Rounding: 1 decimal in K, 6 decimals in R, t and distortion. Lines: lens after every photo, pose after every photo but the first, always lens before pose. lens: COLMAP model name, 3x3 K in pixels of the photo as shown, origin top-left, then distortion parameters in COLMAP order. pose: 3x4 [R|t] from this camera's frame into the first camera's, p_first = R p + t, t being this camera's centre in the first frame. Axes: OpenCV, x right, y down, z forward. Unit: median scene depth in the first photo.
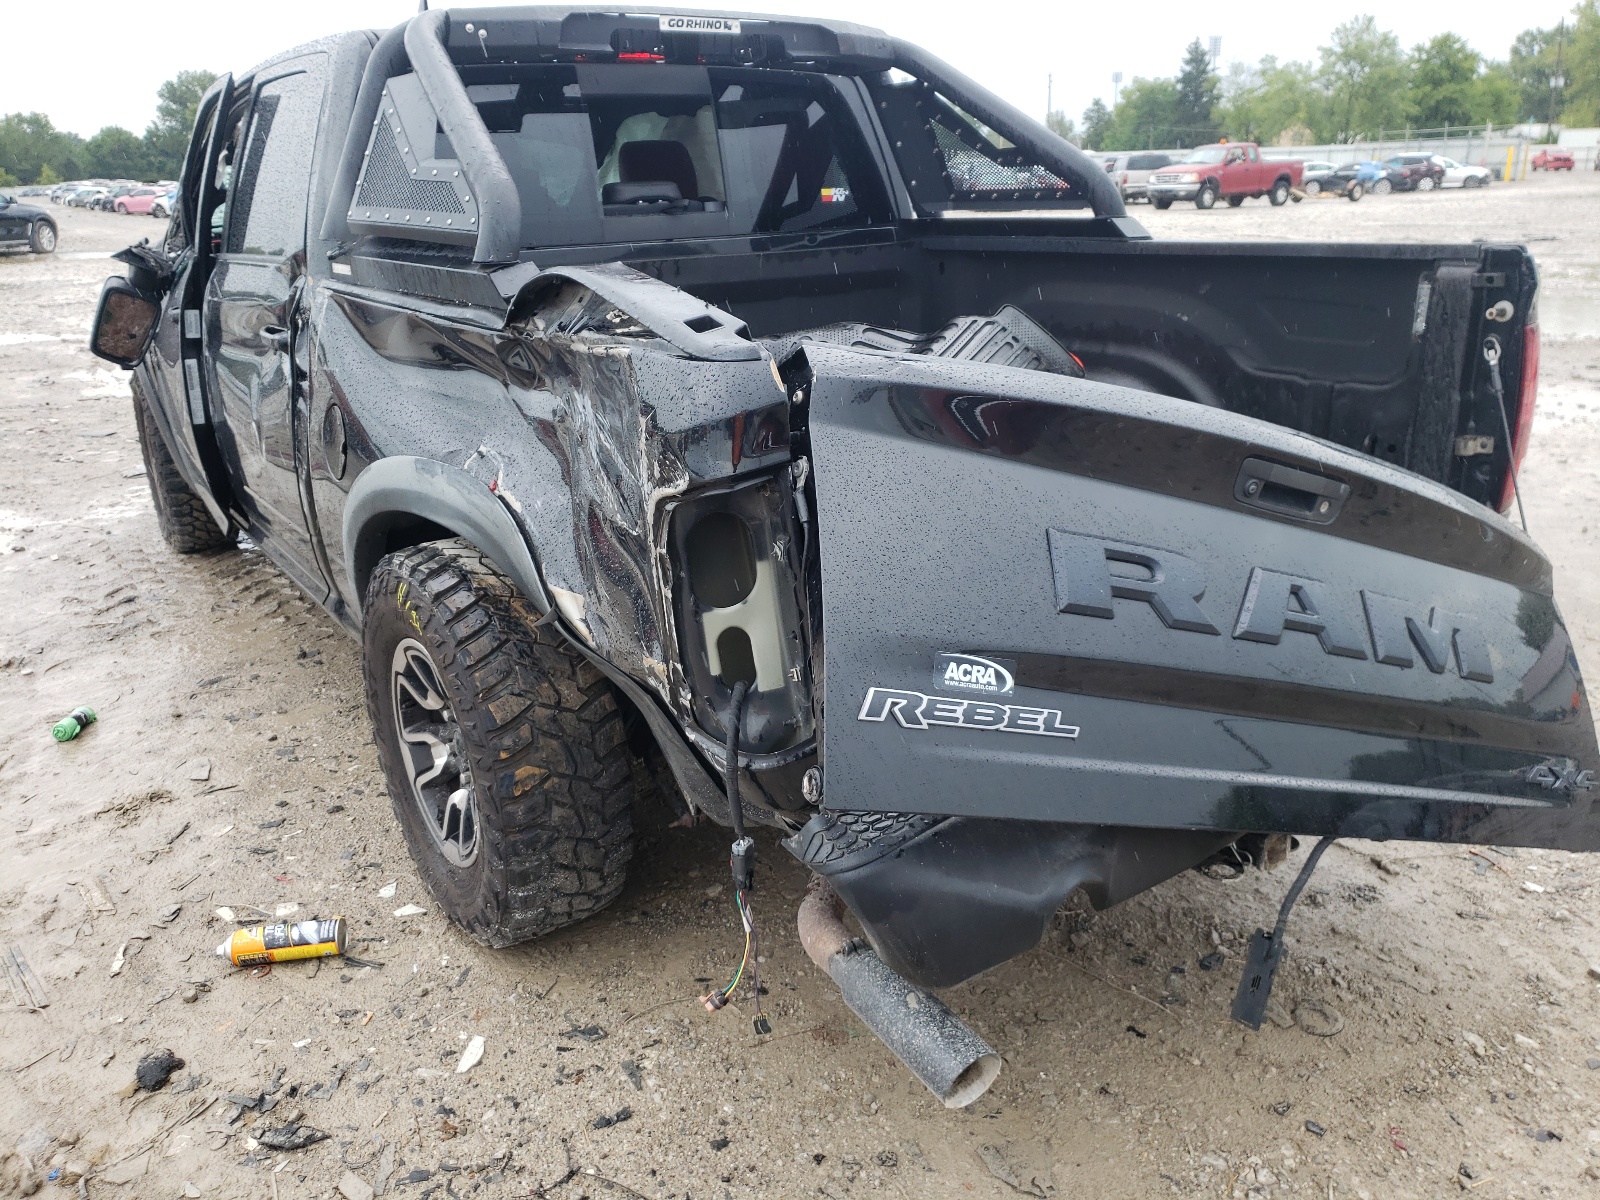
lens RADIAL K [[1215.8, 0, 795.8], [0, 1215.8, 604.7], [0, 0, 1]] dist [-0.006817, 0.035997]
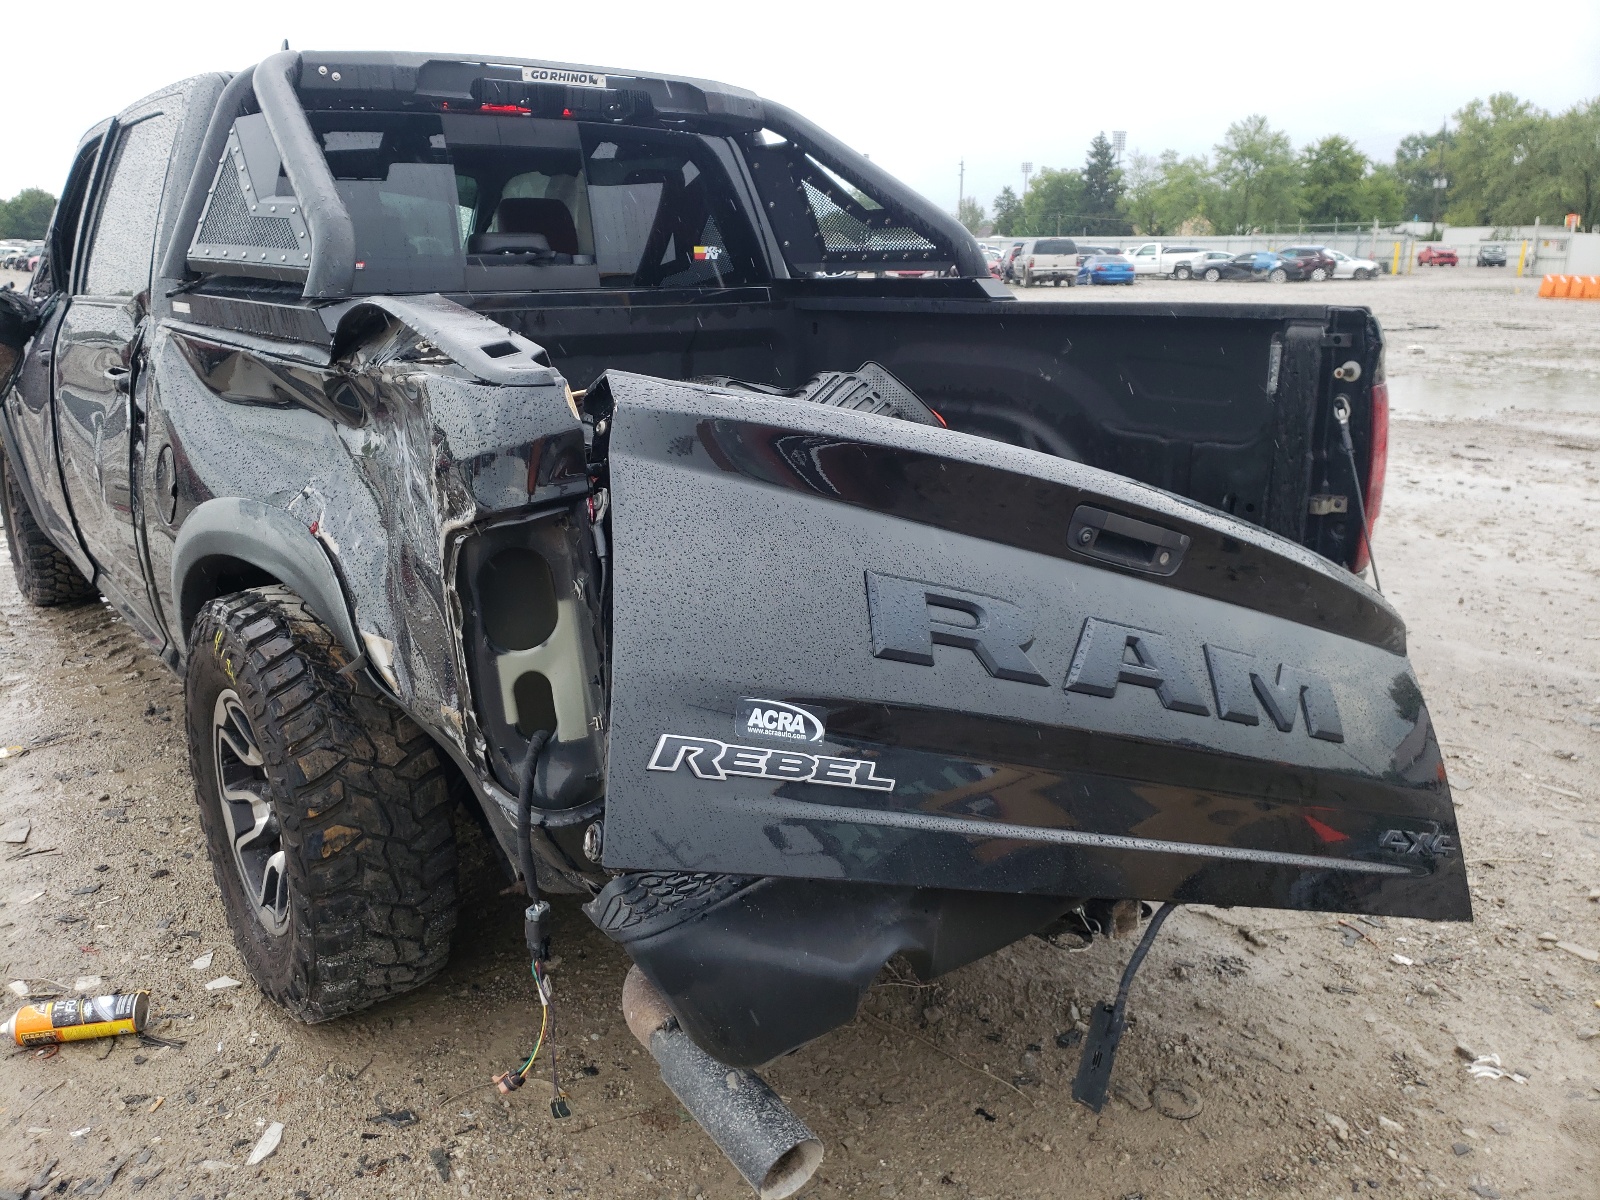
lens RADIAL K [[1188.2, 0, 801.0], [0, 1188.2, 595.6], [0, 0, 1]] dist [-0.002769, 0.034794]
pose [[0.999299, 0.013520, 0.034915, 0.095662], [-0.010827, 0.997032, -0.076220, 0.021827], [-0.035842, 0.075788, 0.996480, 0.056166]]
